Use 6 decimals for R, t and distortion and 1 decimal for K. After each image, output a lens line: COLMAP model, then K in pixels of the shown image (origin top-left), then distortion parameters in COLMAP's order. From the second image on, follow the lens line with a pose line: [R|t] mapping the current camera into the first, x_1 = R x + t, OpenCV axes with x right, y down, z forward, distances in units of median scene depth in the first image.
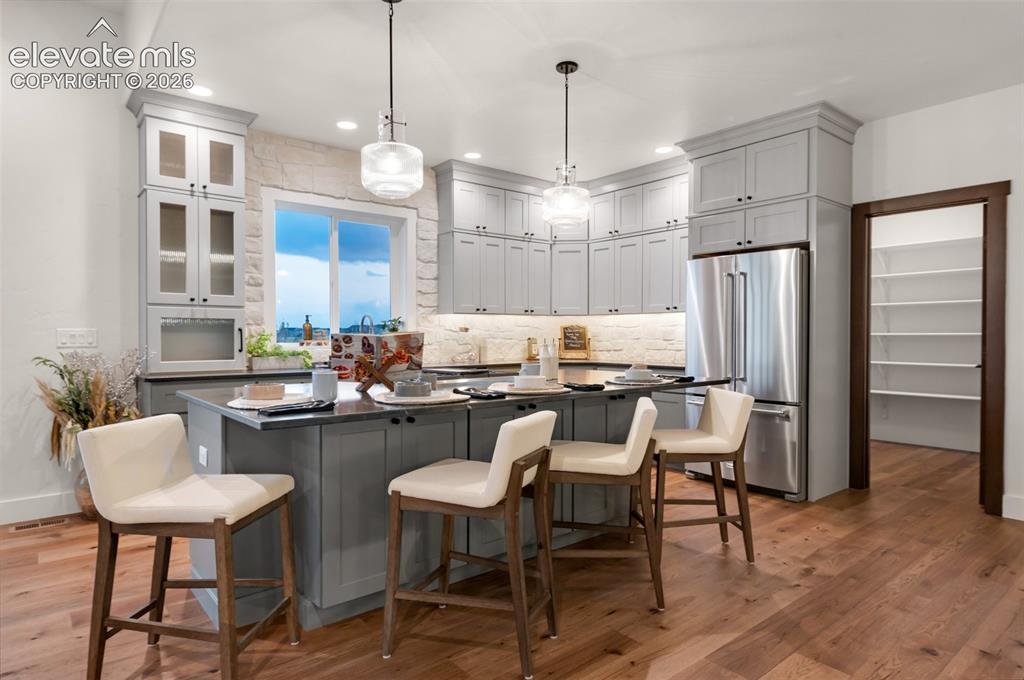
lens RADIAL K [[591.6, 0, 514.4], [0, 591.6, 351.8], [0, 0, 1]] dist [-0.001550, -0.000489]
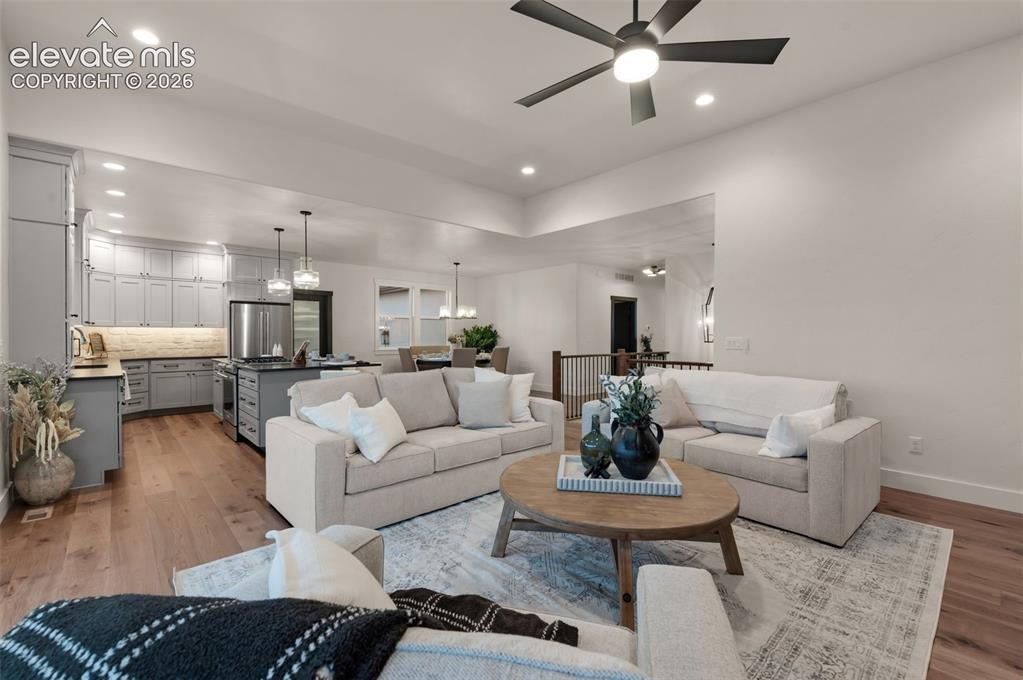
lens RADIAL K [[435.4, 0, 507.7], [0, 435.4, 338.7], [0, 0, 1]] dist [0.001559, -0.000084]
pose [[-0.042794, -0.004415, 0.999074, -1.147624], [0.027184, 0.999615, 0.005582, -0.014610], [-0.998714, 0.027397, -0.042657, 0.115650]]
